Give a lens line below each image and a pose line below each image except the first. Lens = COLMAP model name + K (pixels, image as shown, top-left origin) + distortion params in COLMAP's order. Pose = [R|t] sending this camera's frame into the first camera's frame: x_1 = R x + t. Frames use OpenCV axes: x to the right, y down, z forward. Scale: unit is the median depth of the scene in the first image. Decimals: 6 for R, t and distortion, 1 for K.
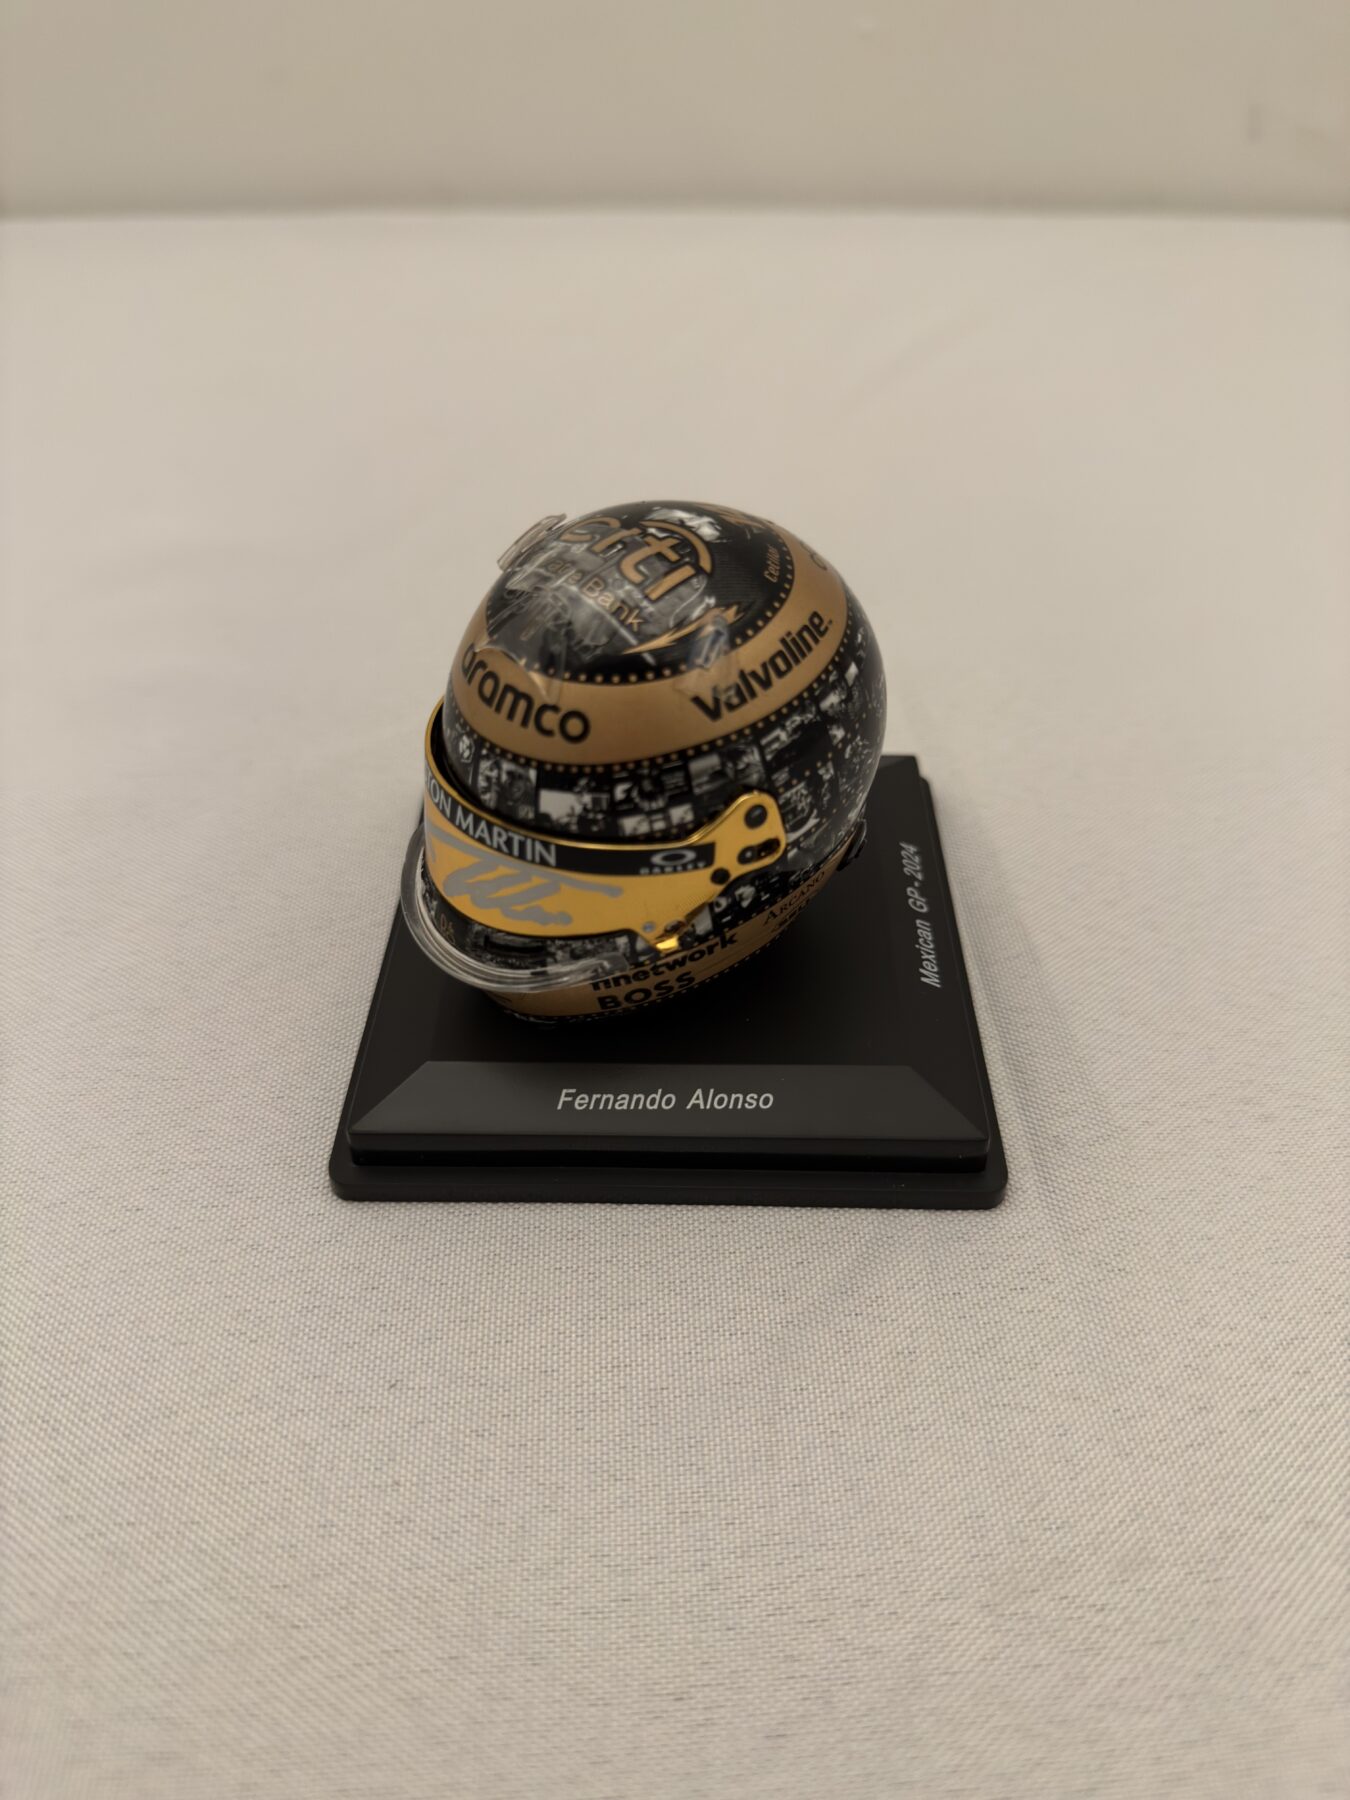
lens RADIAL K [[1371.3, 0, 661.0], [0, 1371.3, 929.8], [0, 0, 1]] dist [-0.002740, 0.009760]
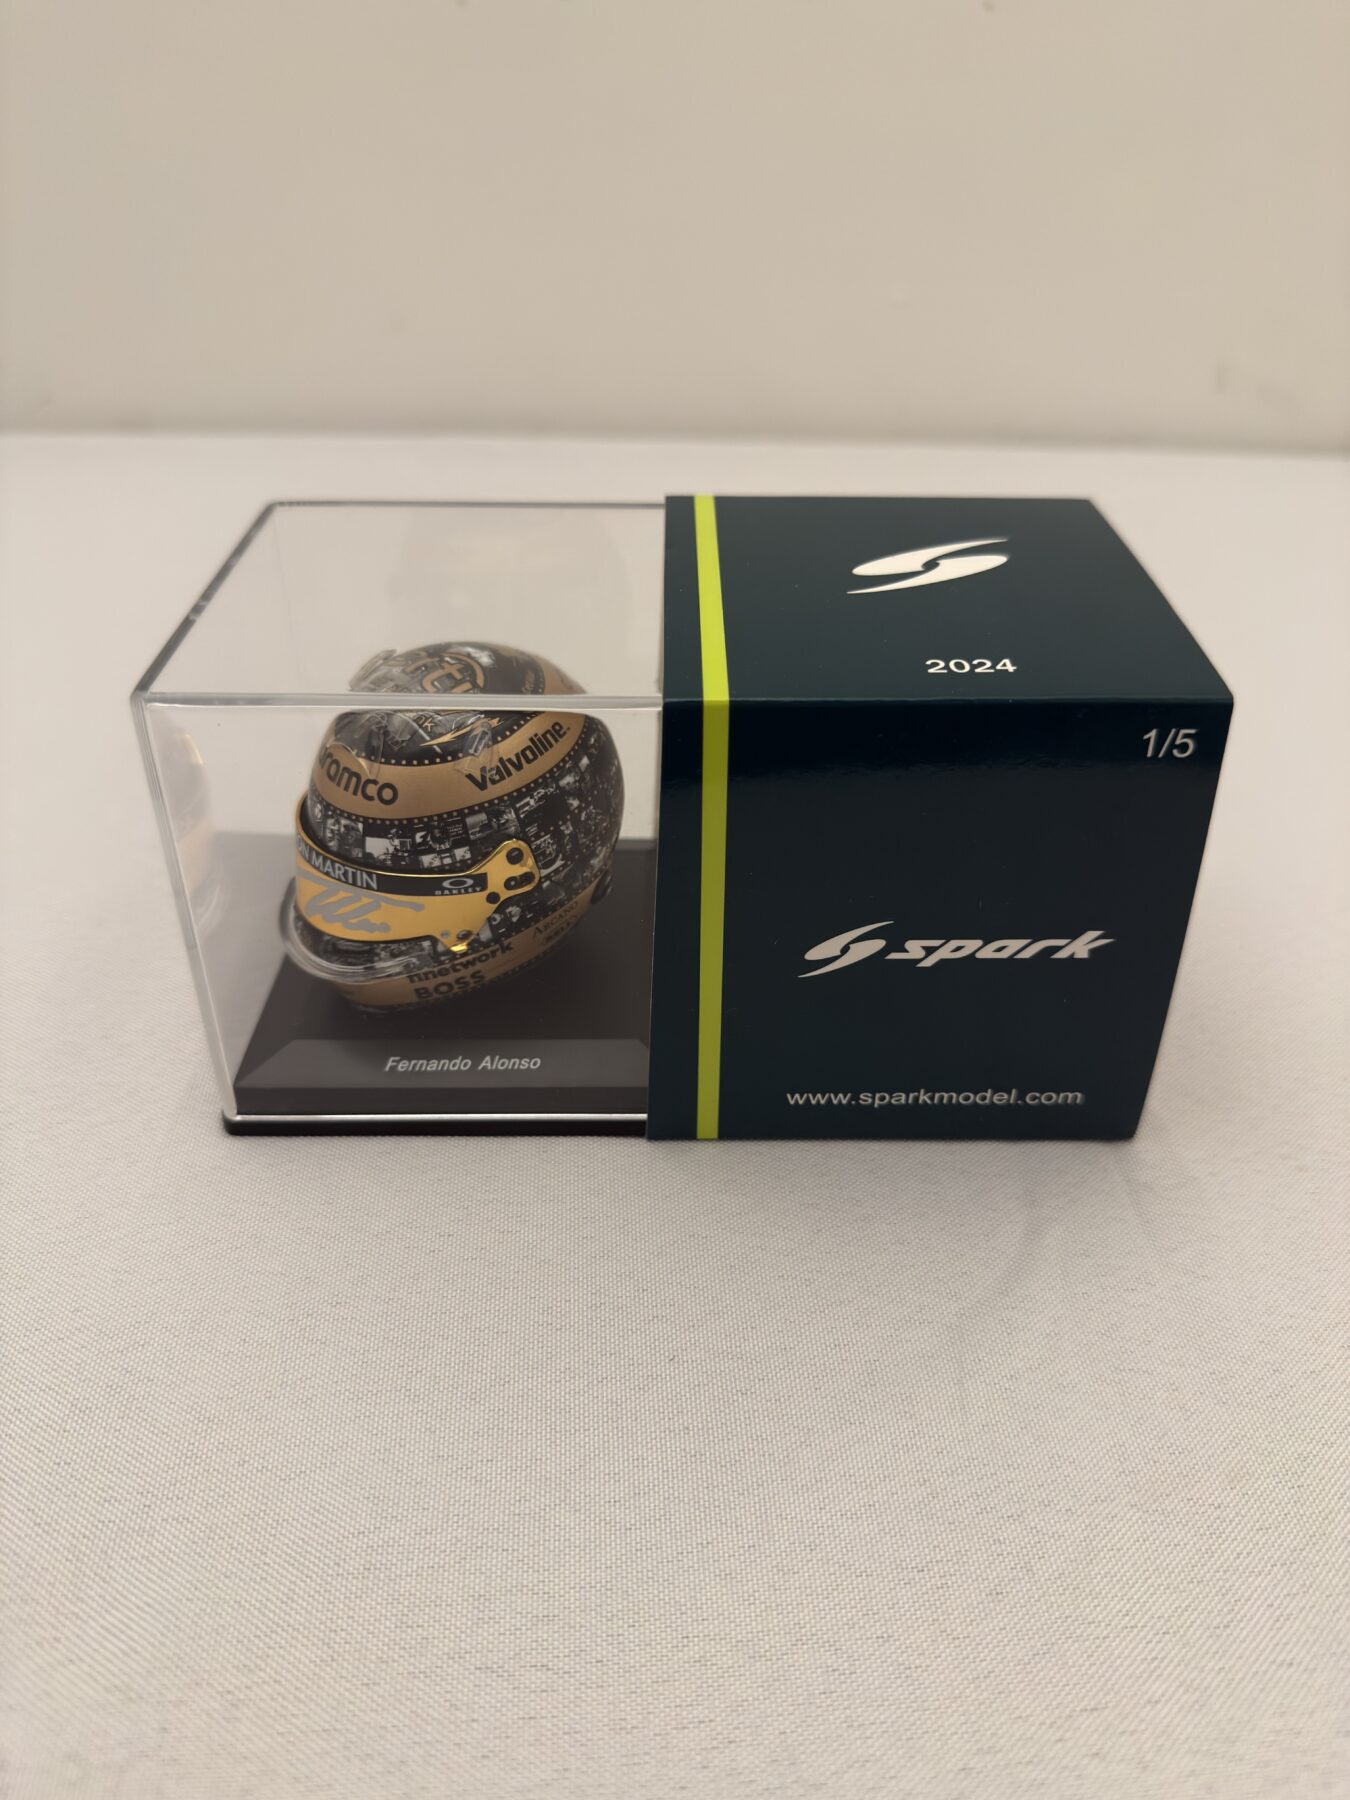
lens RADIAL K [[1319.8, 0, 675.0], [0, 1319.8, 900.0], [0, 0, 1]] dist [0.062535, 0.004562]
pose [[0.999386, -0.001833, 0.034990, 0.192540], [0.006420, 0.991304, -0.131432, 0.153184], [-0.034445, 0.131576, 0.990707, -0.413979]]
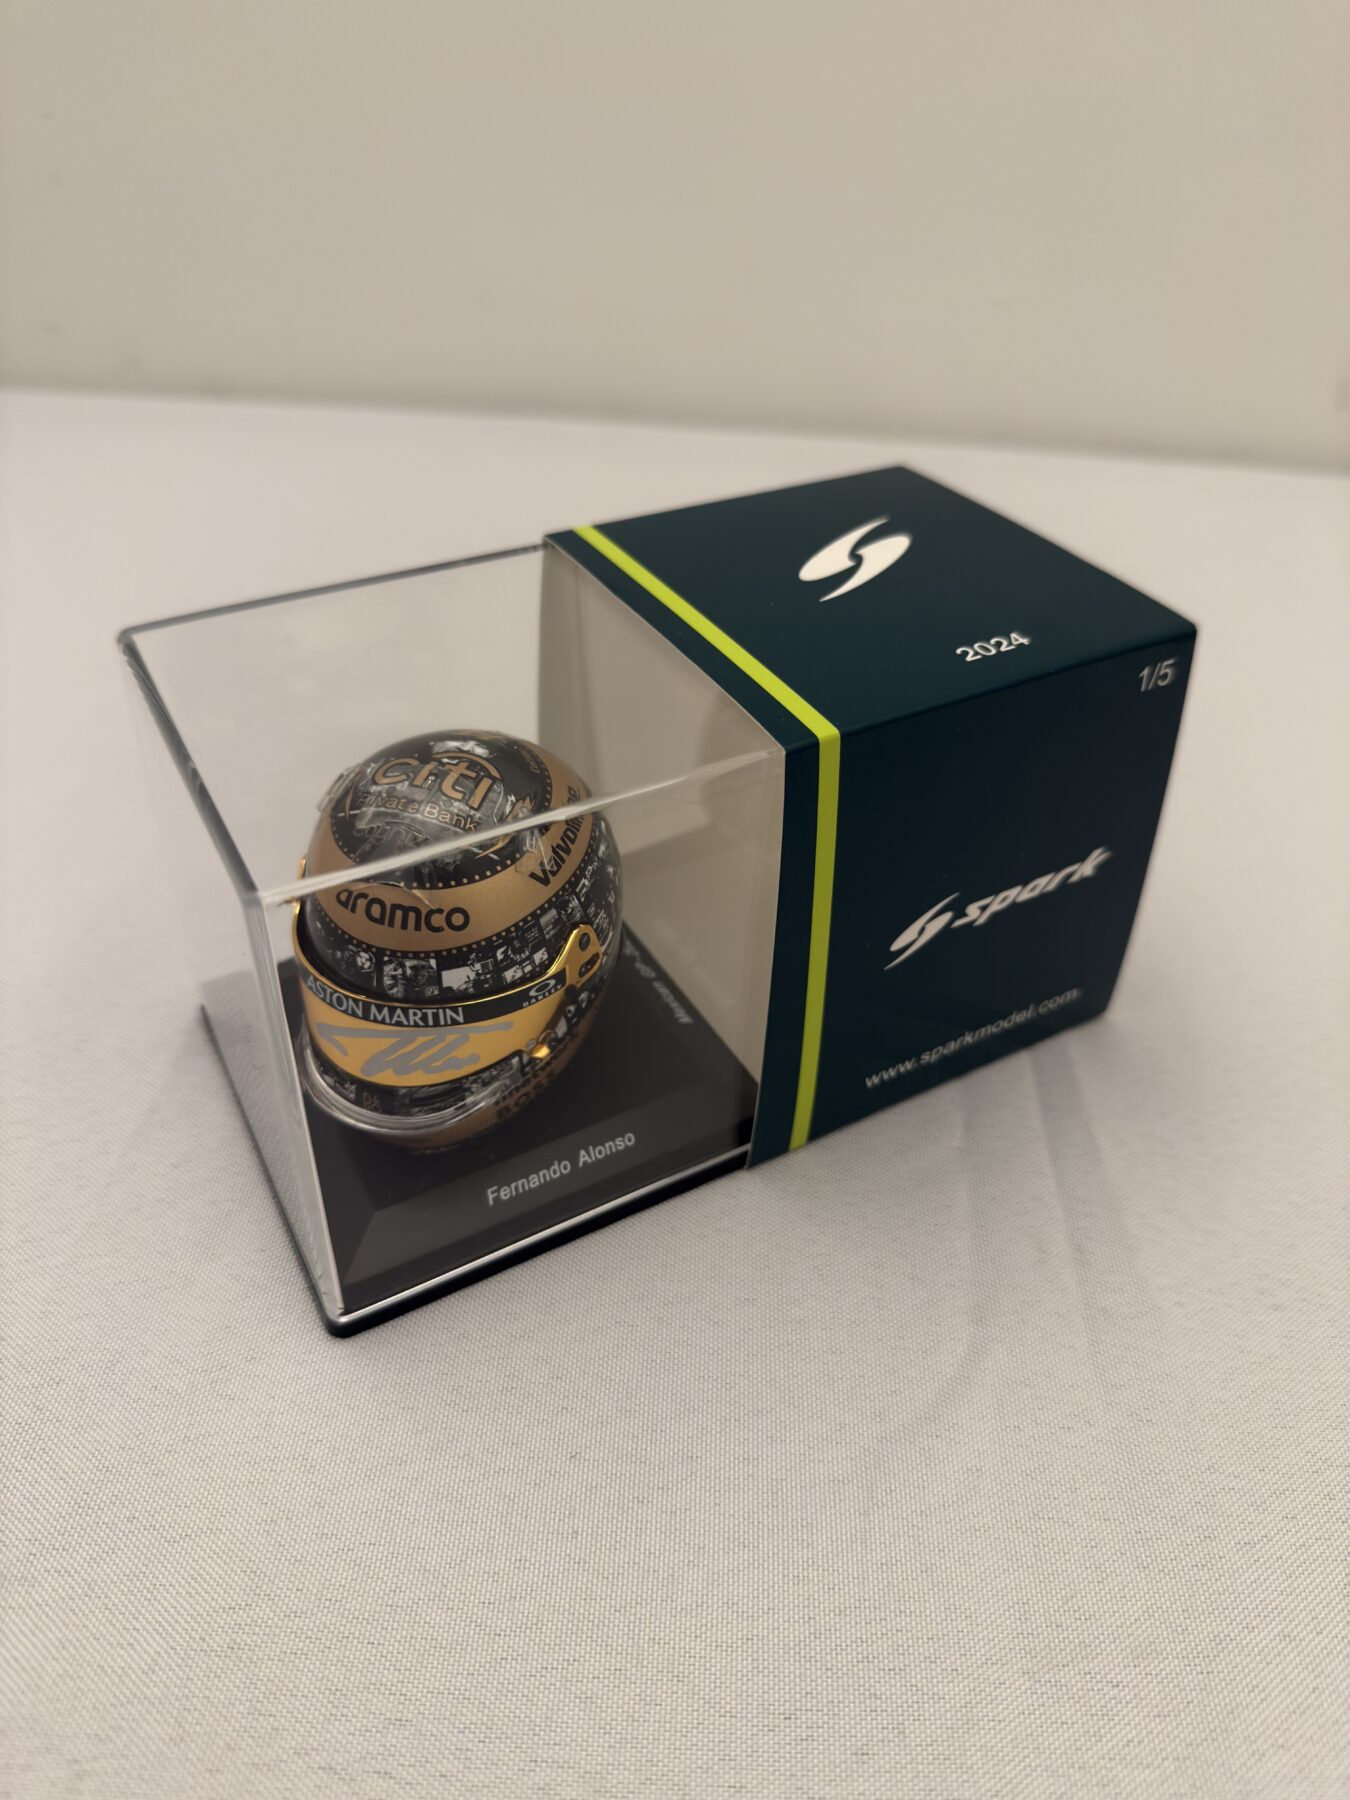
lens RADIAL K [[1319.8, 0, 675.0], [0, 1319.8, 900.0], [0, 0, 1]] dist [0.062535, 0.004562]
pose [[0.858371, -0.292601, 0.421407, -0.411030], [0.330917, 0.943470, -0.018959, -0.066783], [-0.392038, 0.155724, 0.906673, -0.274066]]
